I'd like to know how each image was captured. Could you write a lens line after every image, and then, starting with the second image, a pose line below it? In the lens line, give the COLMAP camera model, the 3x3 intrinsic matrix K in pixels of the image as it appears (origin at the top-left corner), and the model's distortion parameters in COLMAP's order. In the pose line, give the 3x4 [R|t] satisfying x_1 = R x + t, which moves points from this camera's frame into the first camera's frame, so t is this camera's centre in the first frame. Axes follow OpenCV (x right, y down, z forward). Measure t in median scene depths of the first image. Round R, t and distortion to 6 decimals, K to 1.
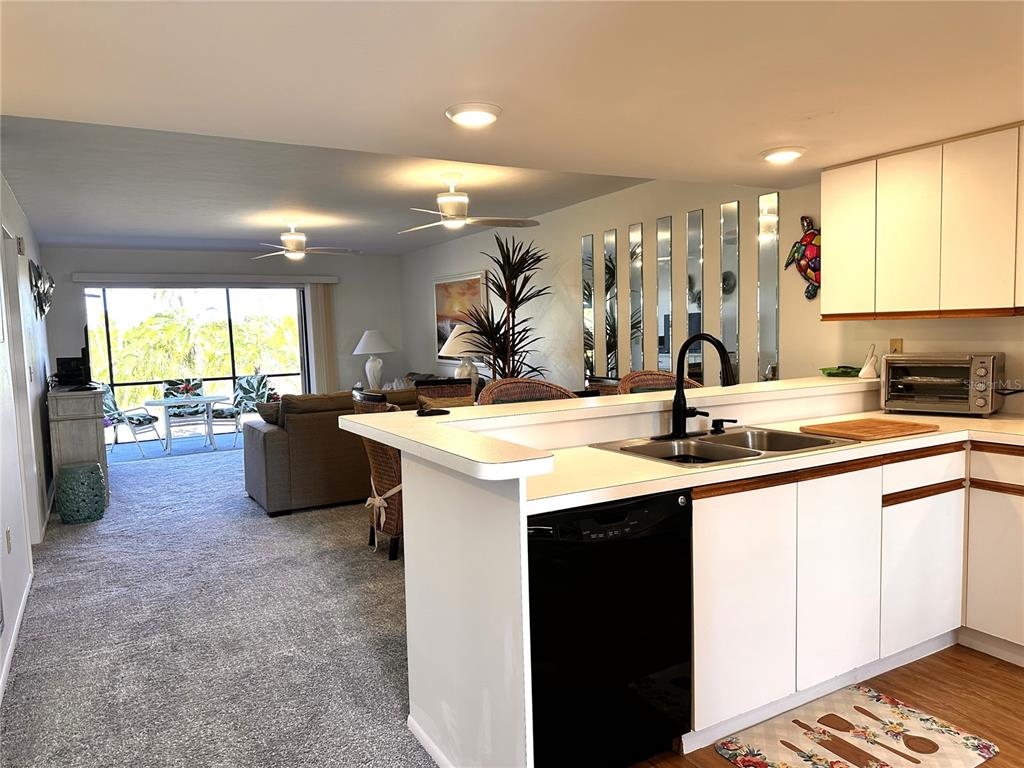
lens RADIAL K [[717.8, 0, 512.0], [0, 717.8, 384.0], [0, 0, 1]] dist [0.111011, -0.153821]
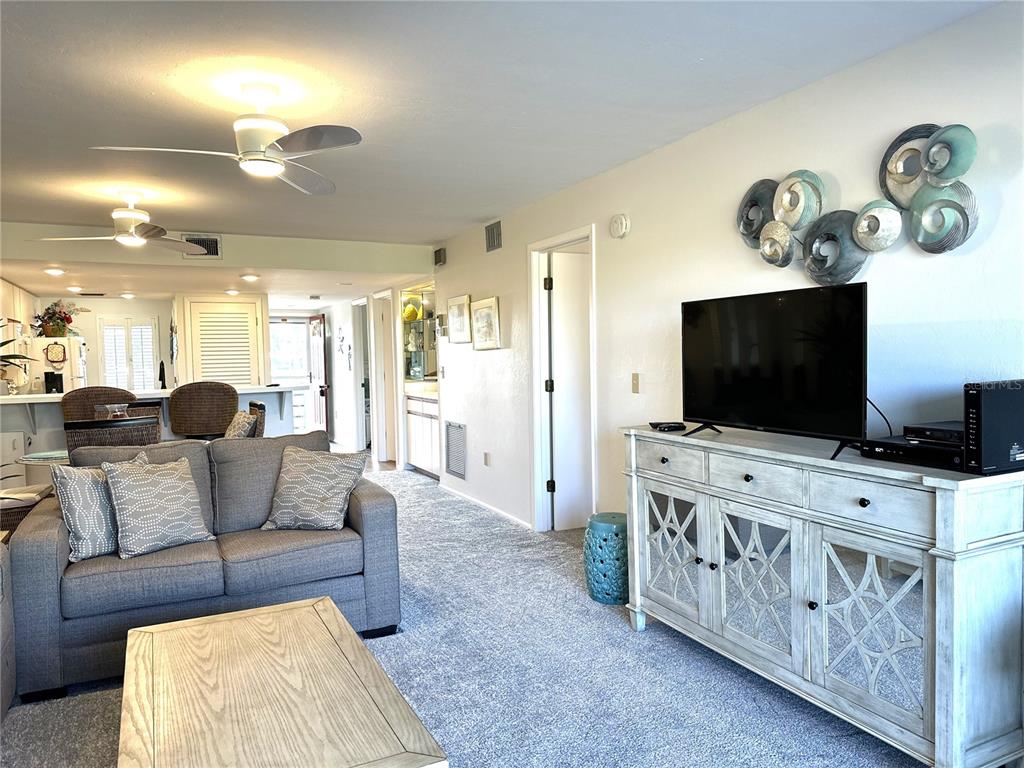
lens RADIAL K [[717.8, 0, 512.0], [0, 717.8, 384.0], [0, 0, 1]] dist [0.111011, -0.153821]
pose [[-0.996222, 0.050398, 0.070727, -0.337644], [0.058750, 0.990855, 0.121466, -0.062825], [-0.063959, 0.125163, -0.990073, 1.023493]]
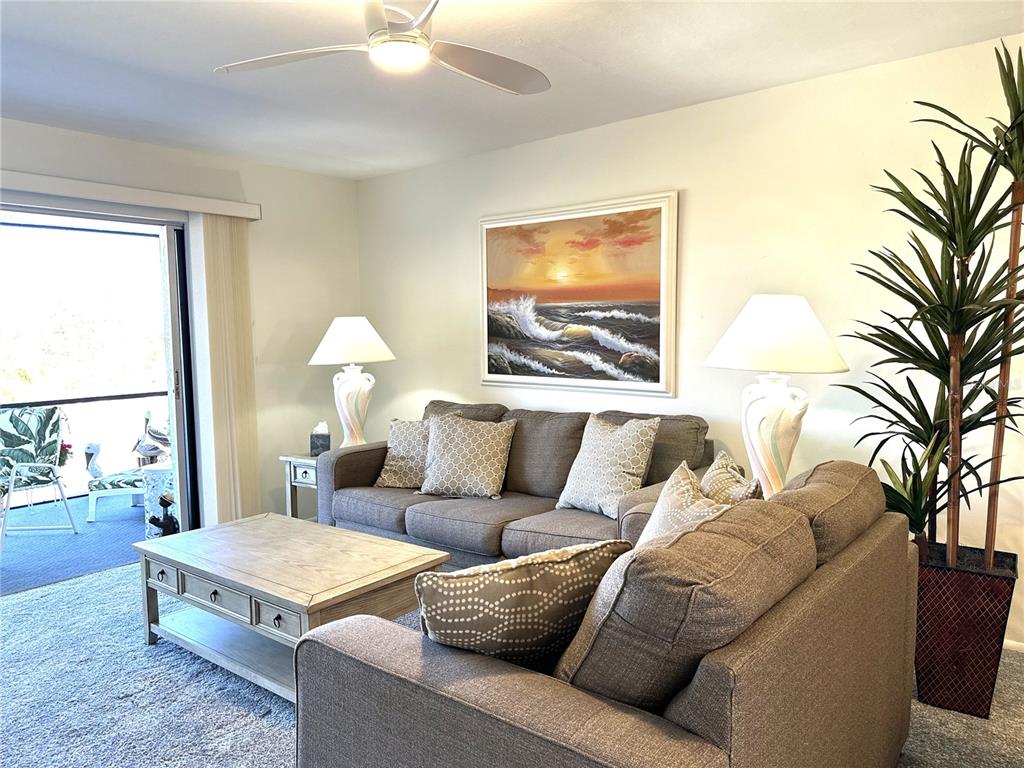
lens RADIAL K [[717.8, 0, 512.0], [0, 717.8, 384.0], [0, 0, 1]] dist [0.111011, -0.153821]
pose [[0.933537, -0.008654, 0.358377, -0.261485], [0.014281, 0.999813, -0.013058, -0.019006], [-0.358197, 0.017308, 0.933486, 0.482157]]
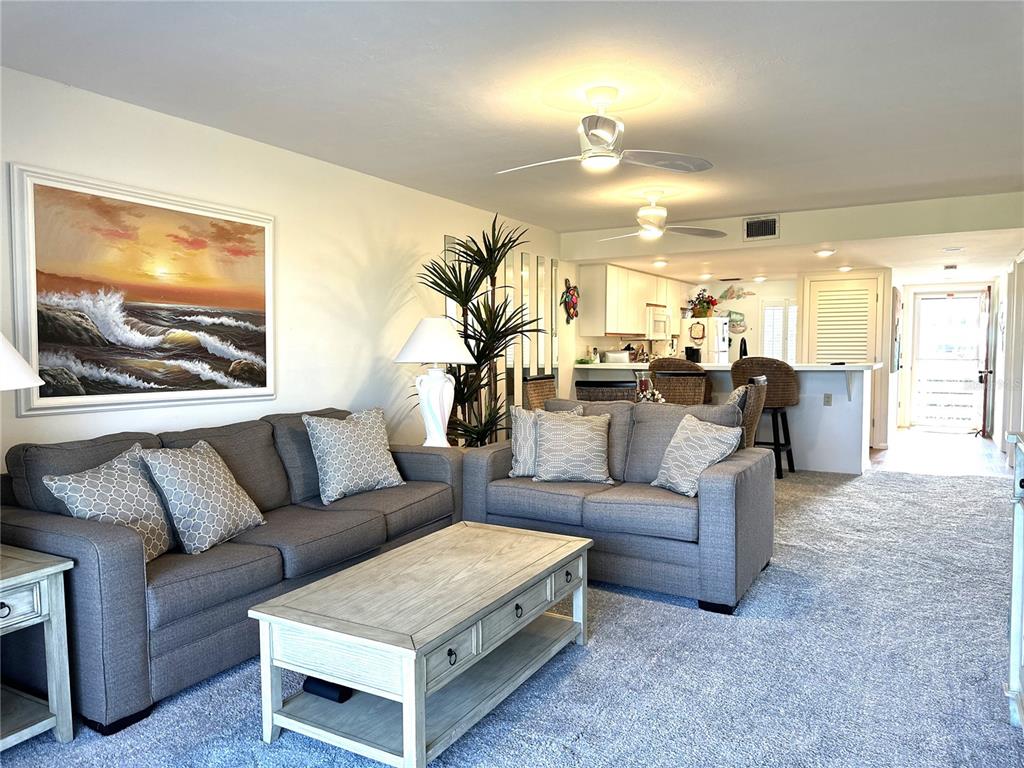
lens RADIAL K [[717.8, 0, 512.0], [0, 717.8, 384.0], [0, 0, 1]] dist [0.111011, -0.153821]
pose [[-0.501819, -0.011774, 0.864892, -0.504164], [0.090995, 0.993640, 0.066323, -0.041835], [-0.860173, 0.111983, -0.497556, 0.934142]]
